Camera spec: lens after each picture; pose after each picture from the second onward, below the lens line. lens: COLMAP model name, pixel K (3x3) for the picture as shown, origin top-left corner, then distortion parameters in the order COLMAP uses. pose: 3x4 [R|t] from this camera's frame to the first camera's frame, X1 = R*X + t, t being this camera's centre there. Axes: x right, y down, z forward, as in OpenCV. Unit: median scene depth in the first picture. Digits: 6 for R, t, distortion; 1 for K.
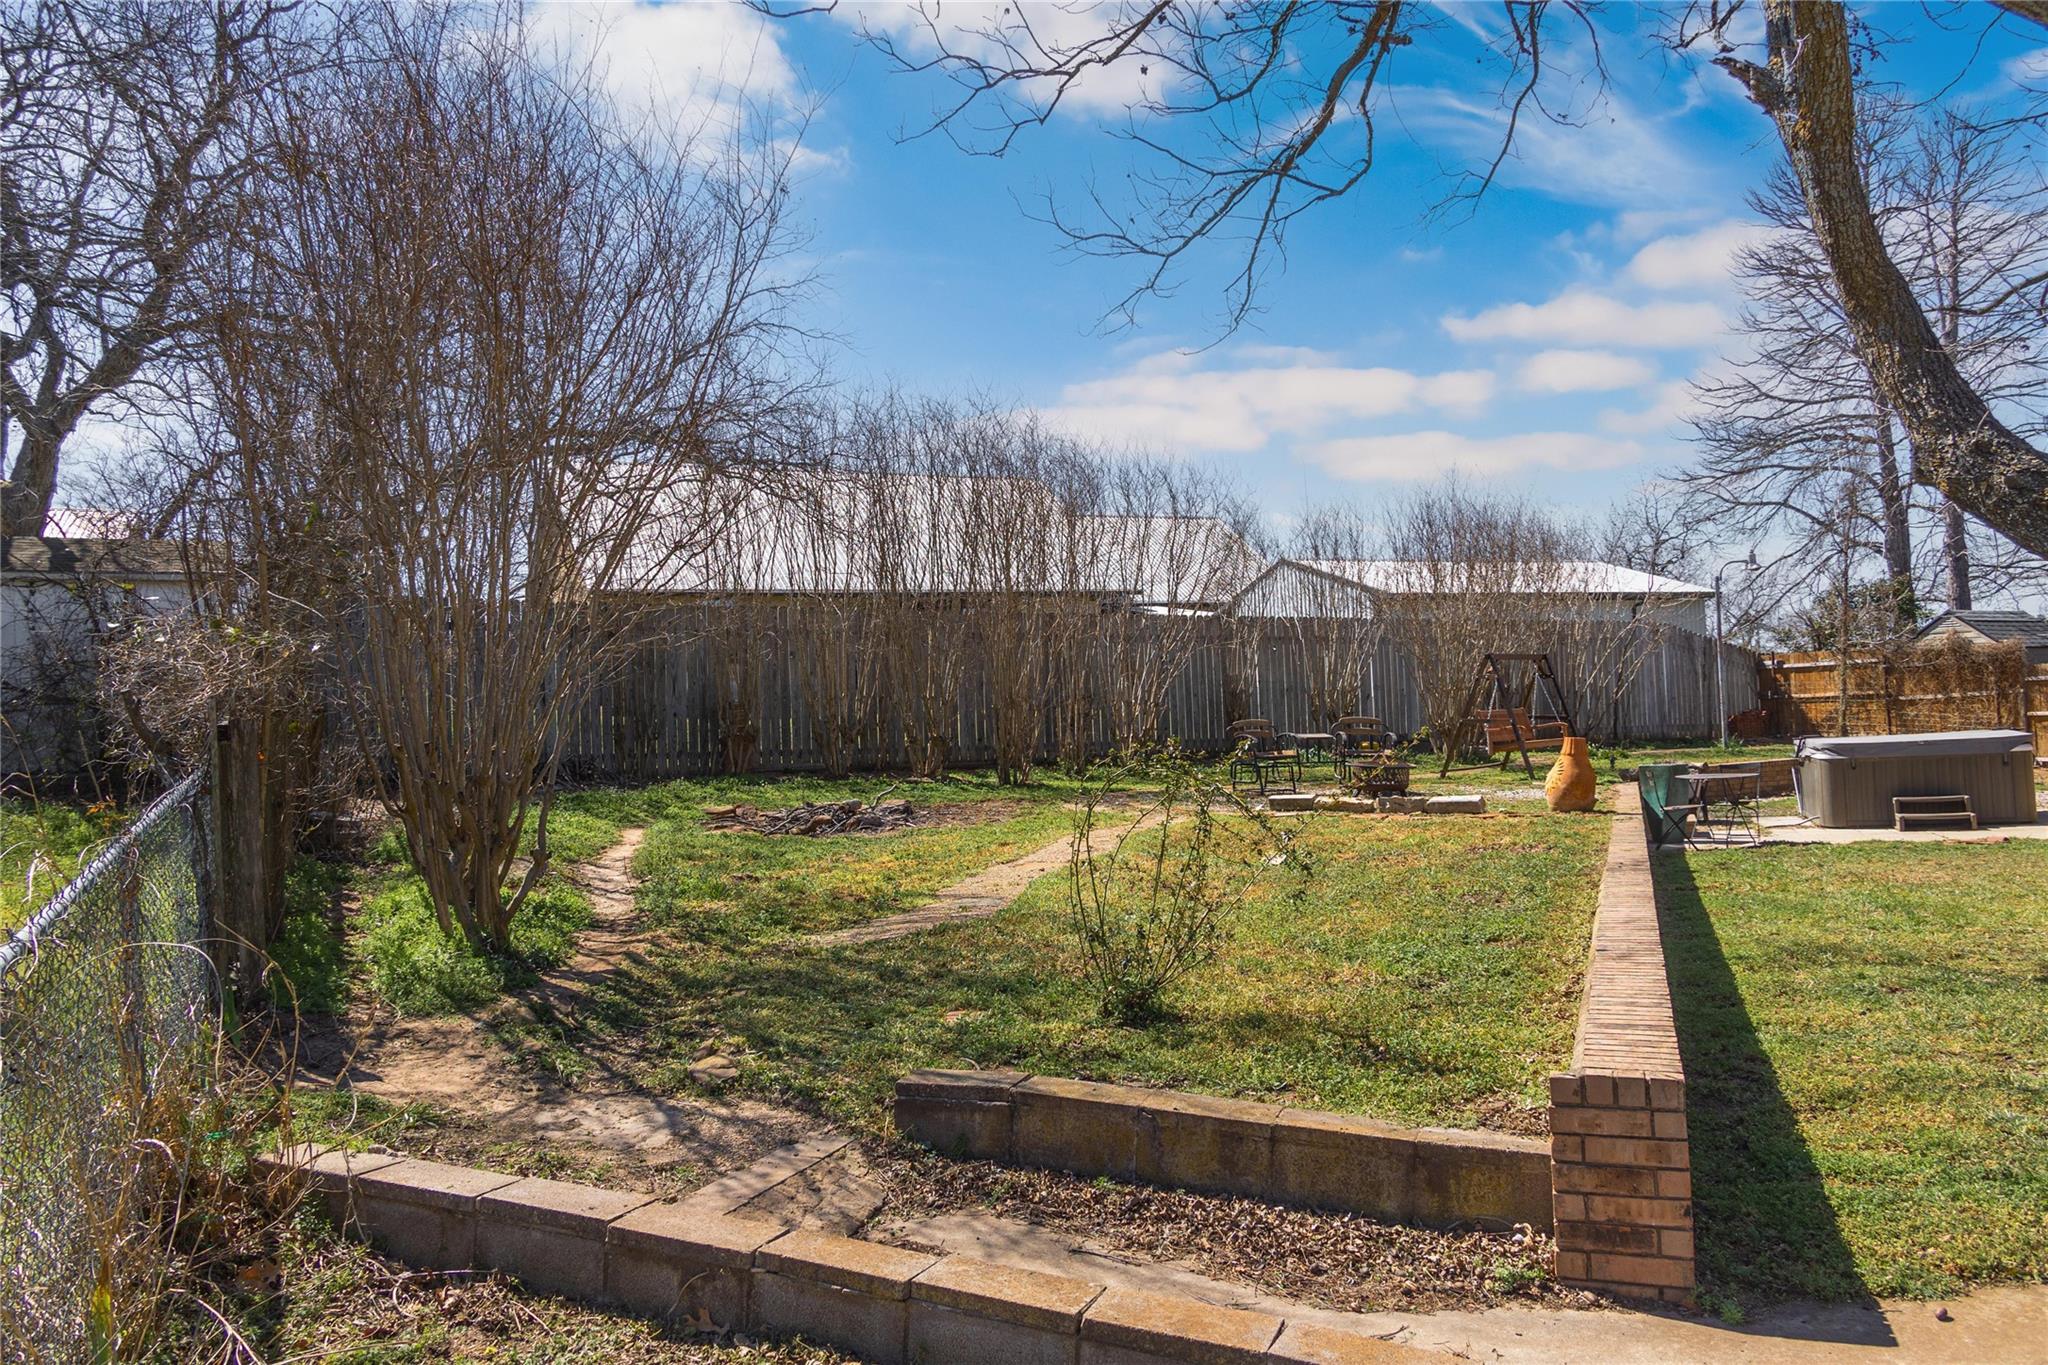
lens RADIAL K [[1444.3, 0, 1035.1], [0, 1444.3, 675.0], [0, 0, 1]] dist [-0.000539, 0.002987]
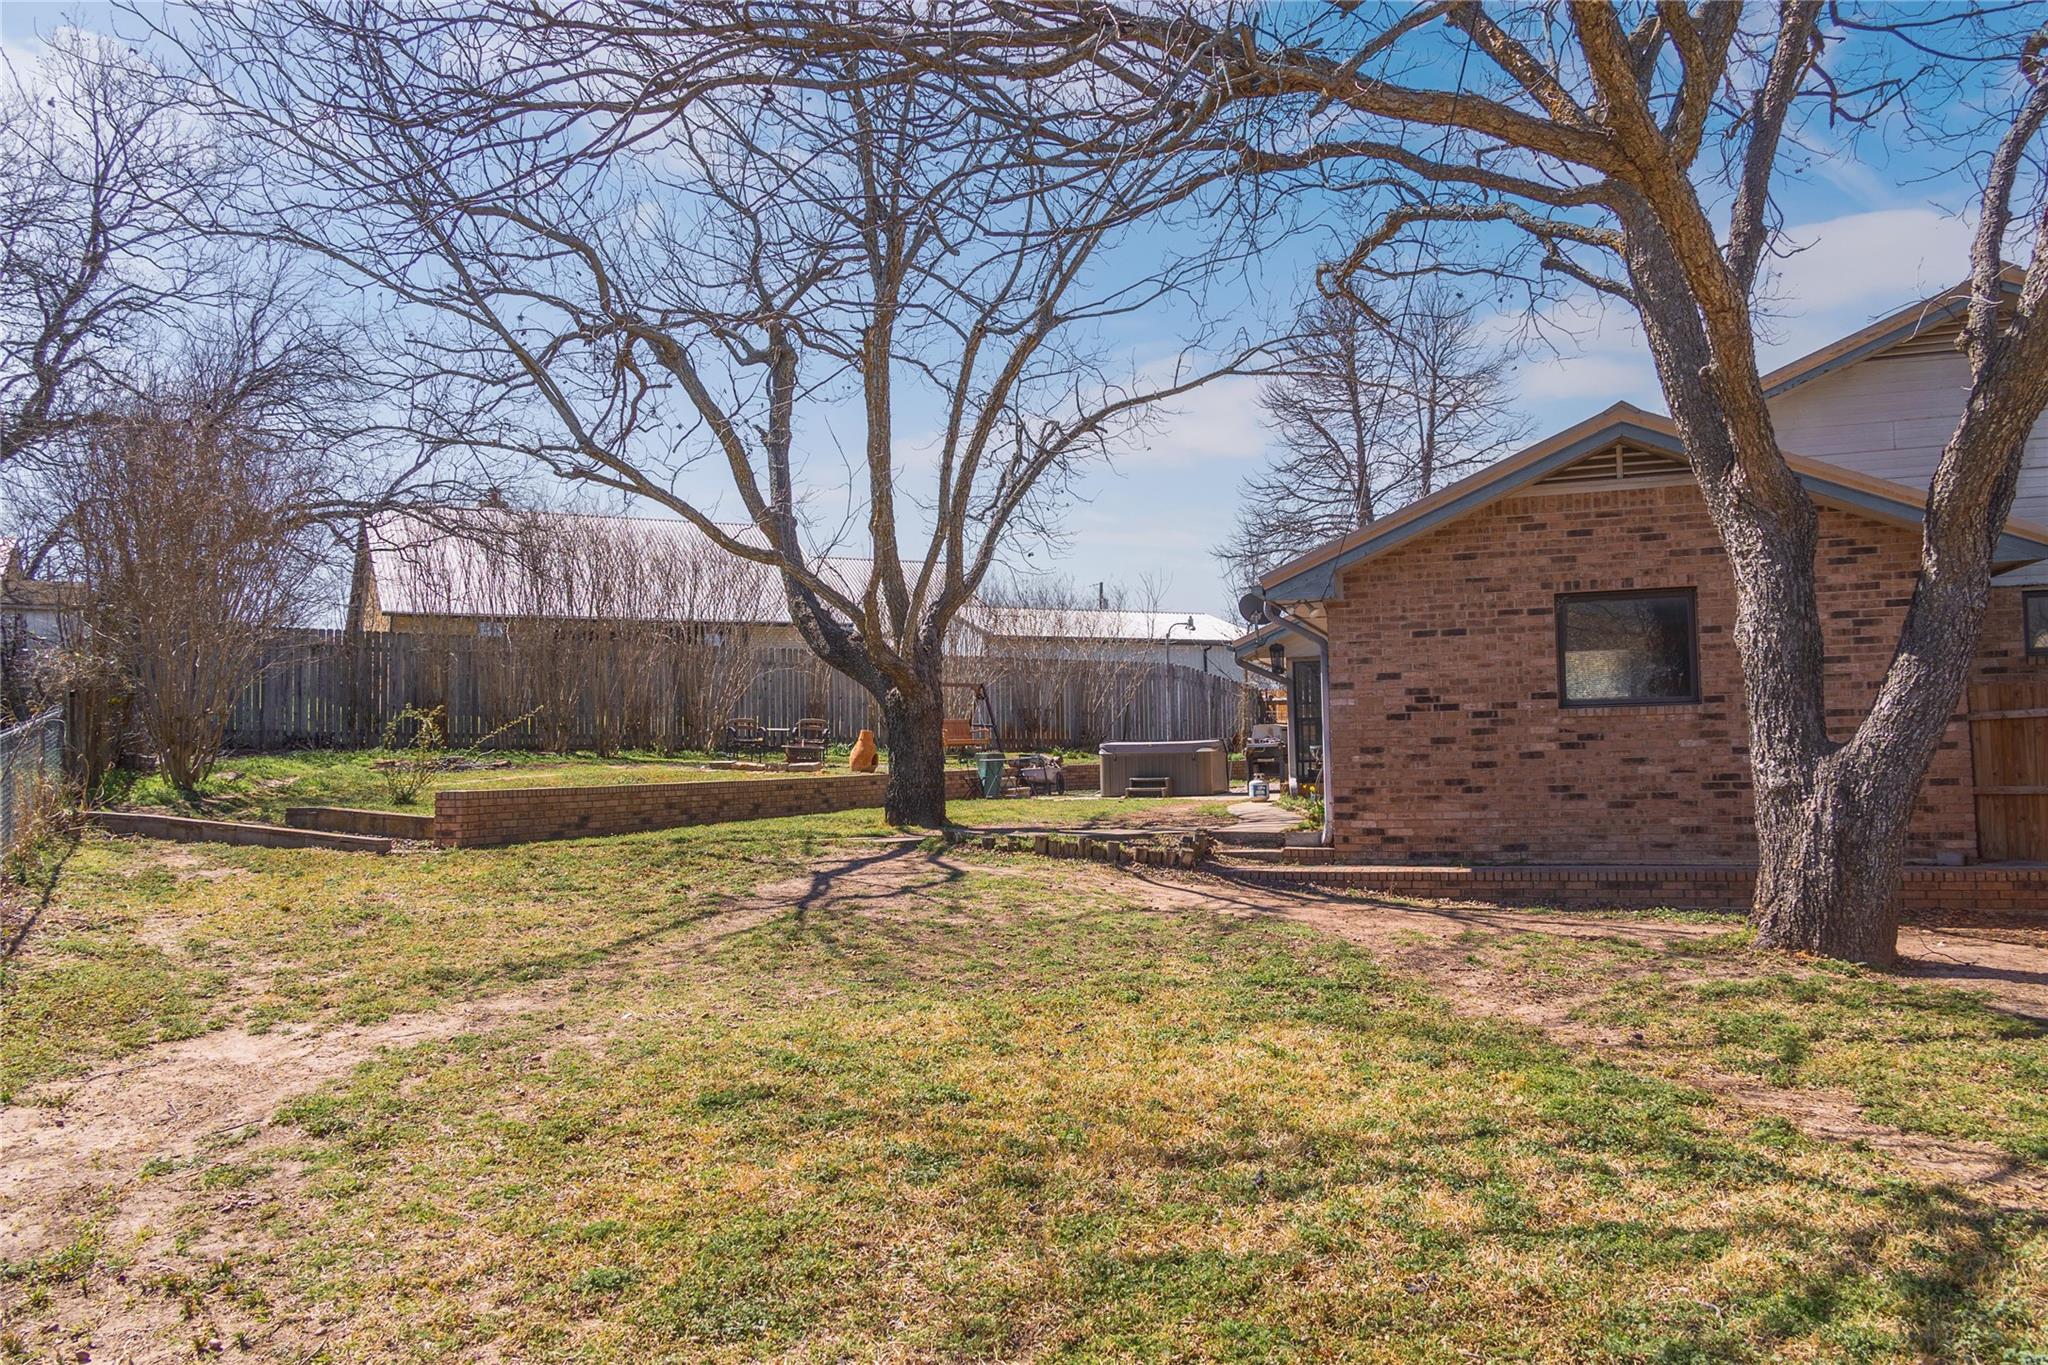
lens RADIAL K [[1444.3, 0, 1027.7], [0, 1444.3, 699.6], [0, 0, 1]] dist [-0.000539, 0.002987]
pose [[0.997290, 0.031693, 0.066387, 0.216421], [-0.032058, 0.999476, 0.004445, -0.004225], [-0.066212, -0.006561, 0.997784, -0.377636]]
